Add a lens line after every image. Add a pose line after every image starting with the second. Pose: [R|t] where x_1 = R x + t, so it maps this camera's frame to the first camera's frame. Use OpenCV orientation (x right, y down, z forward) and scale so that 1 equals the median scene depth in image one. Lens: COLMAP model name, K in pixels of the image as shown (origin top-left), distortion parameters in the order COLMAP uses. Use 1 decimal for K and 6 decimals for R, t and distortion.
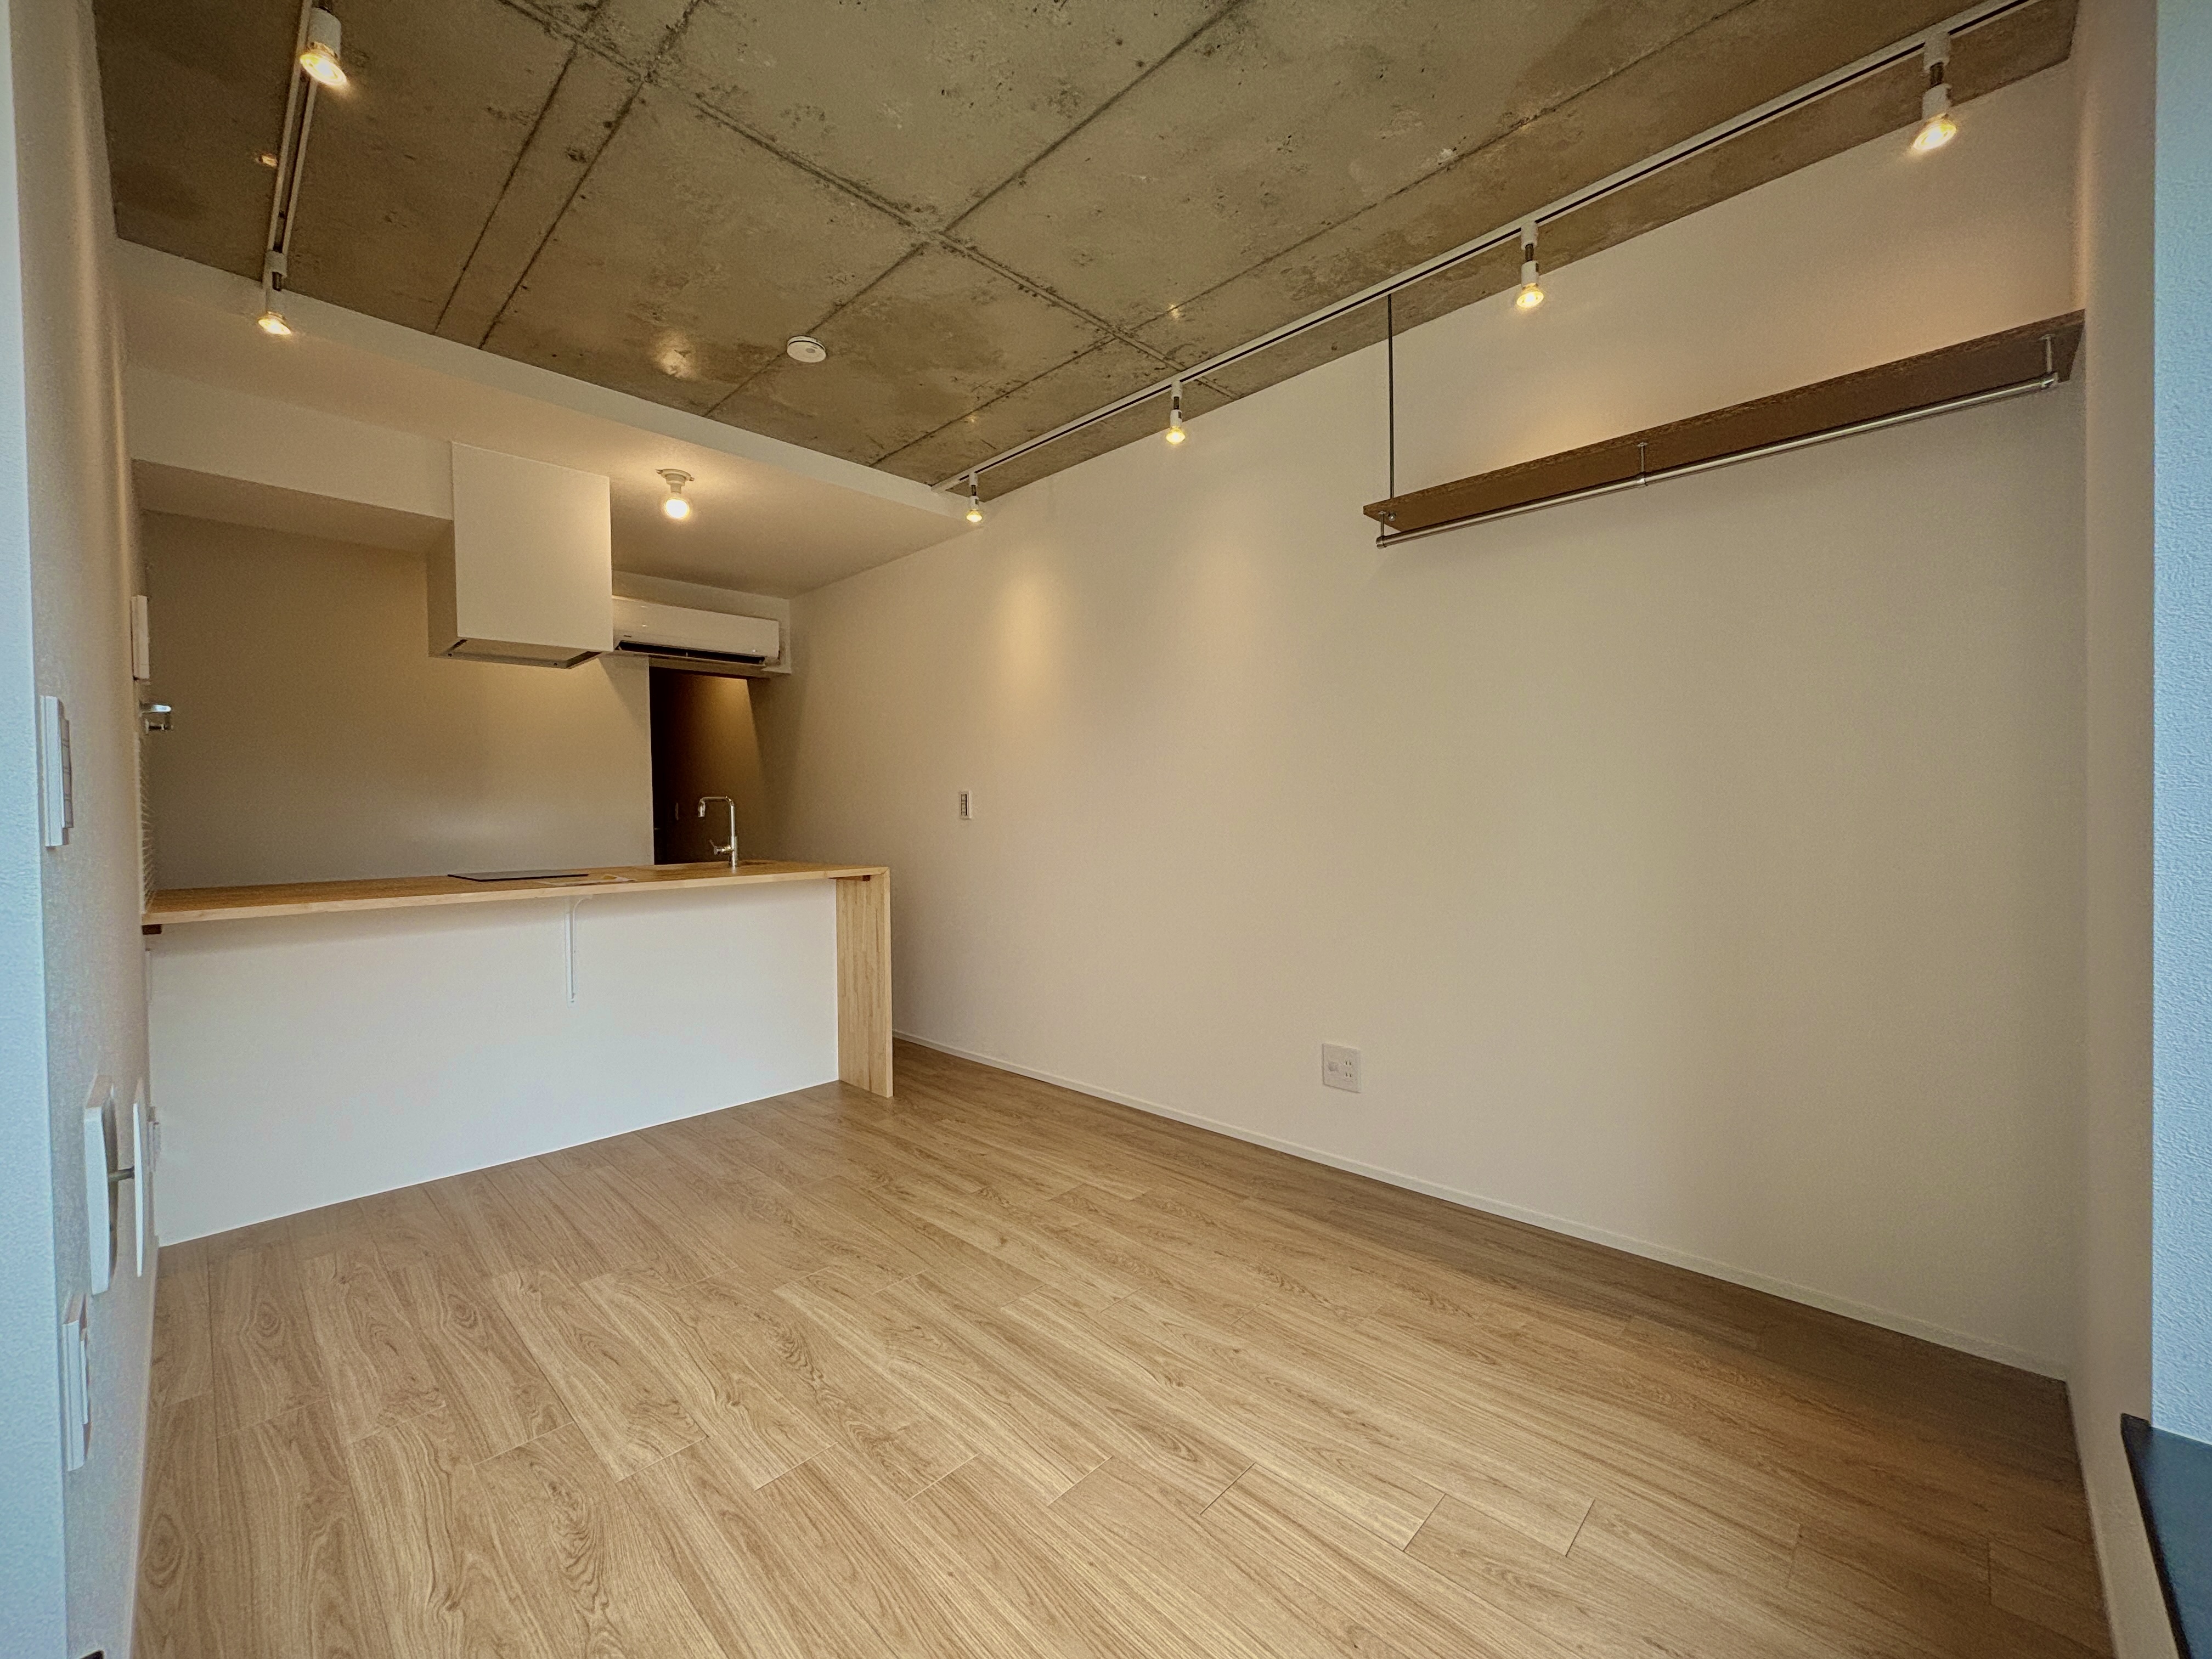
lens RADIAL K [[885.6, 0, 1049.7], [0, 885.6, 815.9], [0, 0, 1]] dist [0.013083, 0.000118]
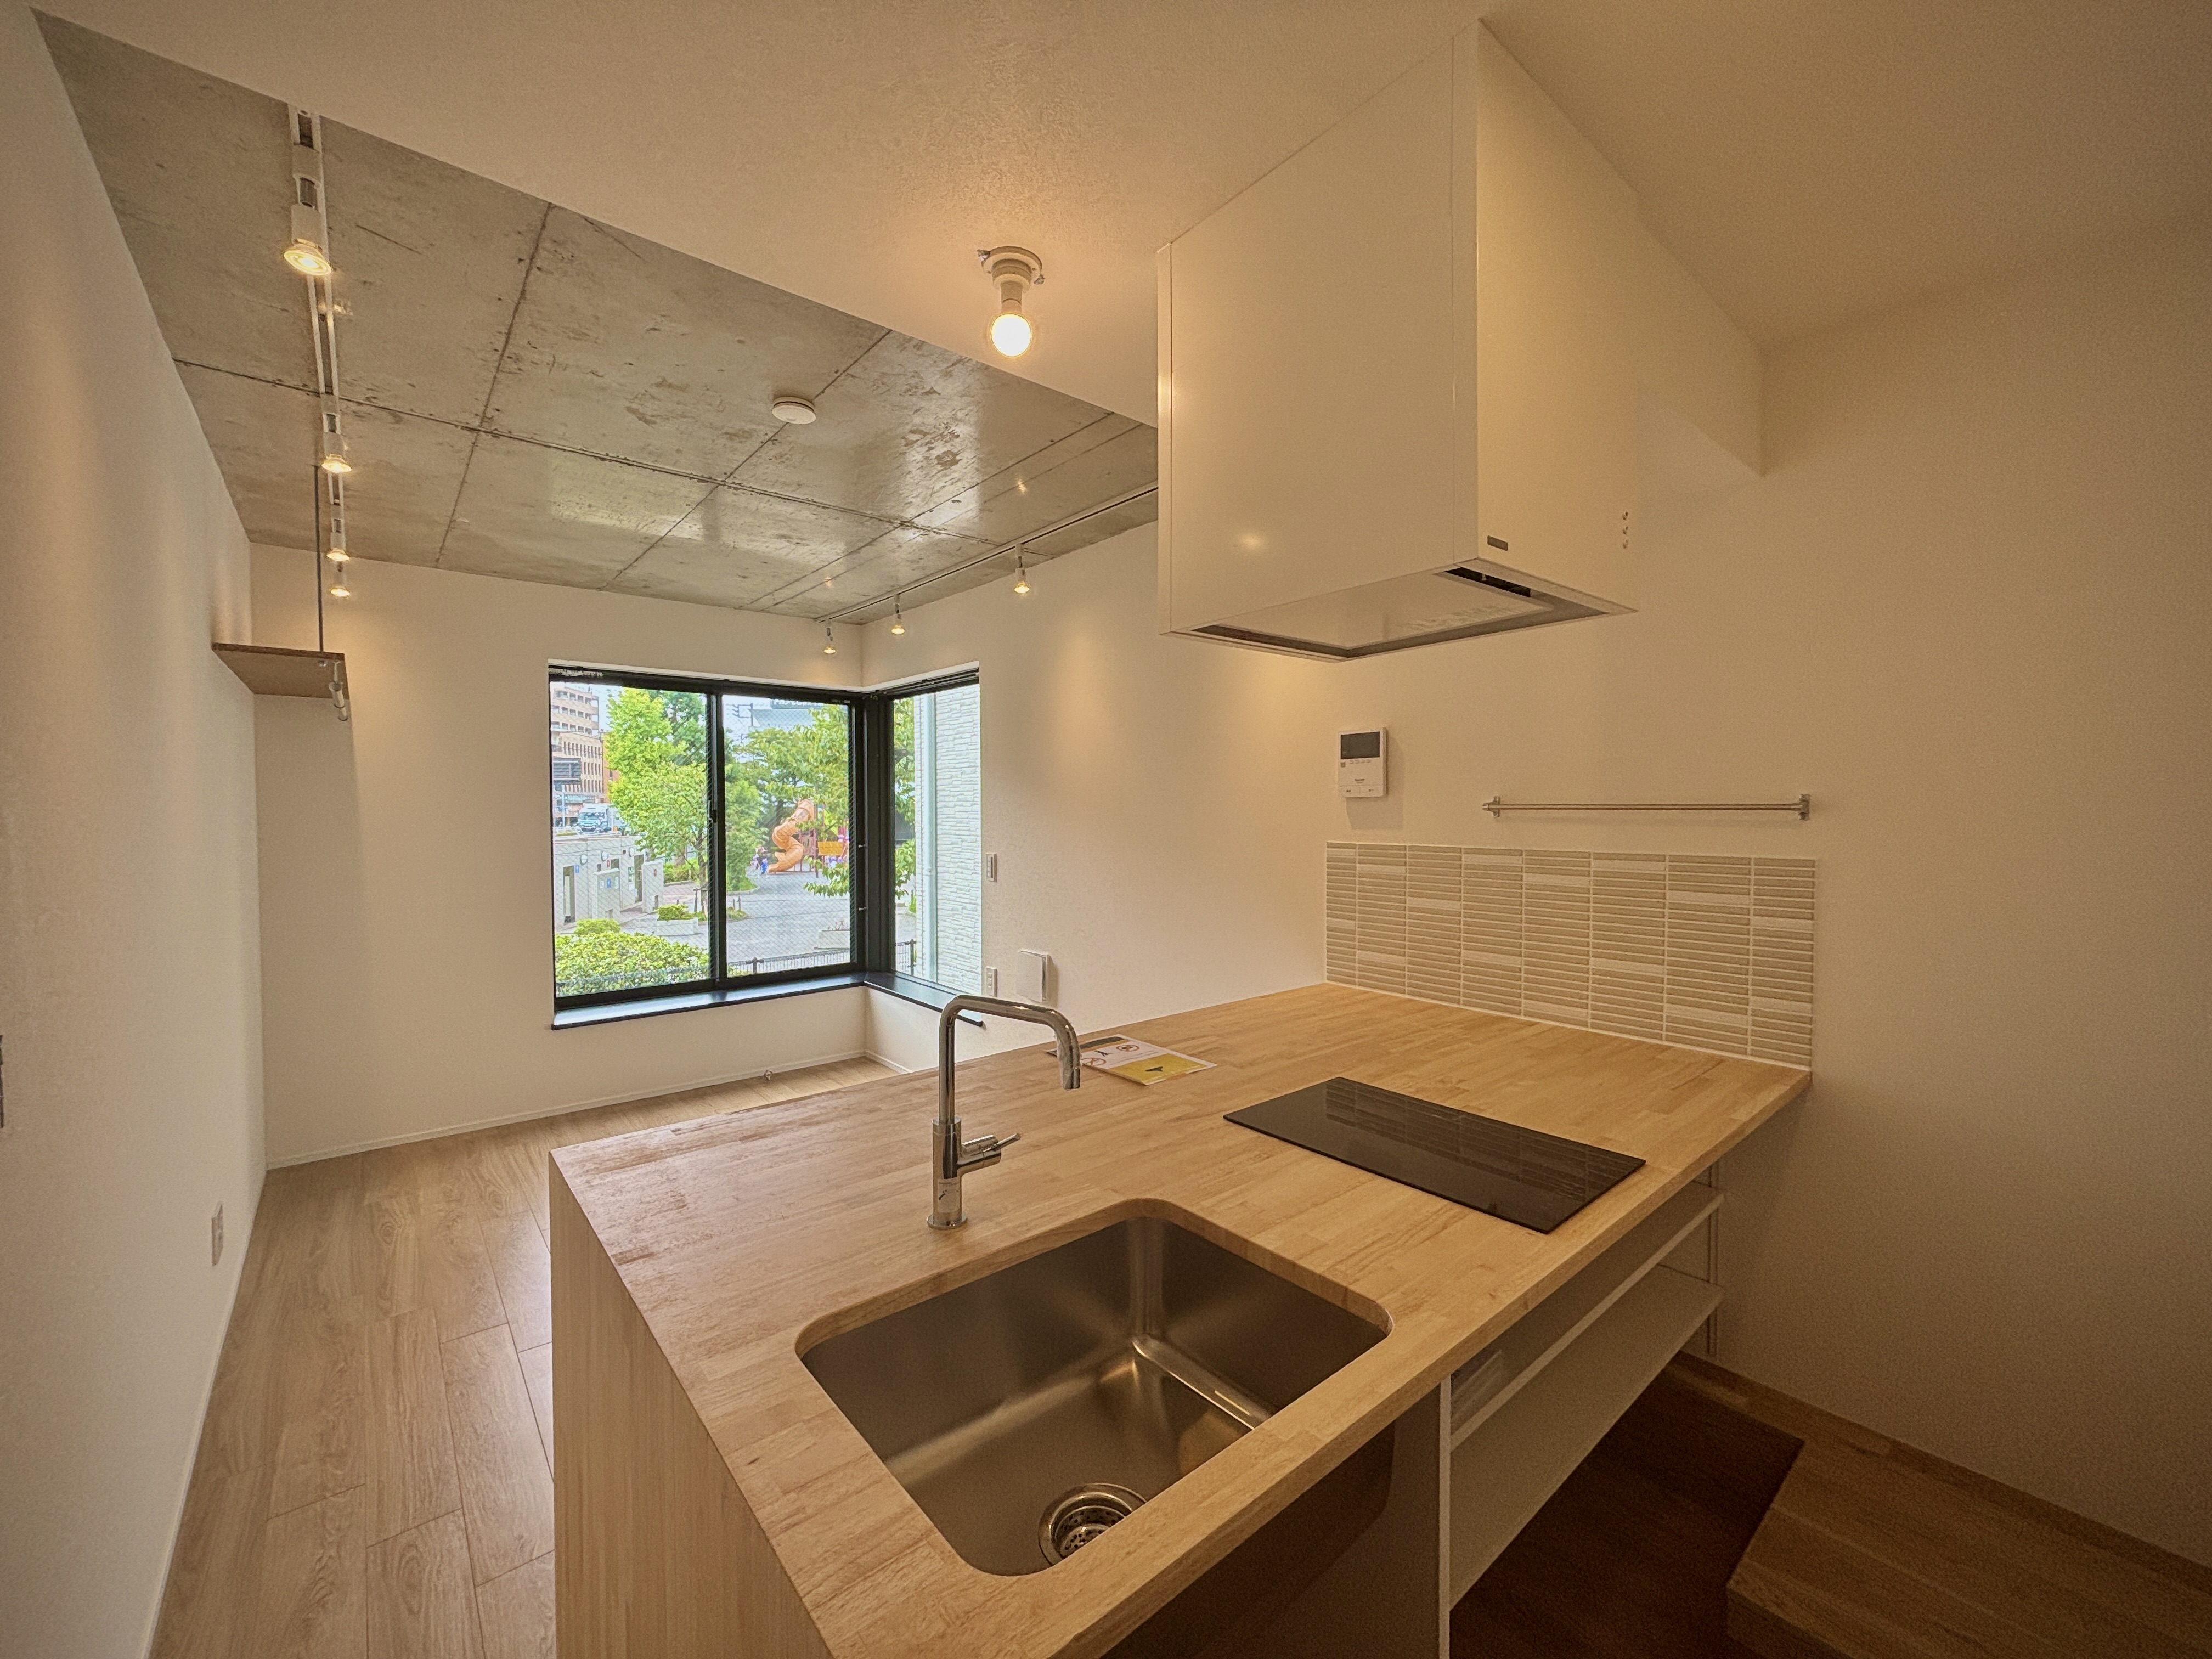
lens RADIAL K [[908.3, 0, 1081.2], [0, 908.3, 838.9], [0, 0, 1]] dist [-0.001704, 0.009149]
pose [[-0.996994, 0.014750, 0.076065, -0.657068], [0.017653, 0.999136, 0.037623, -0.135778], [-0.075445, 0.038853, -0.996393, 2.032861]]
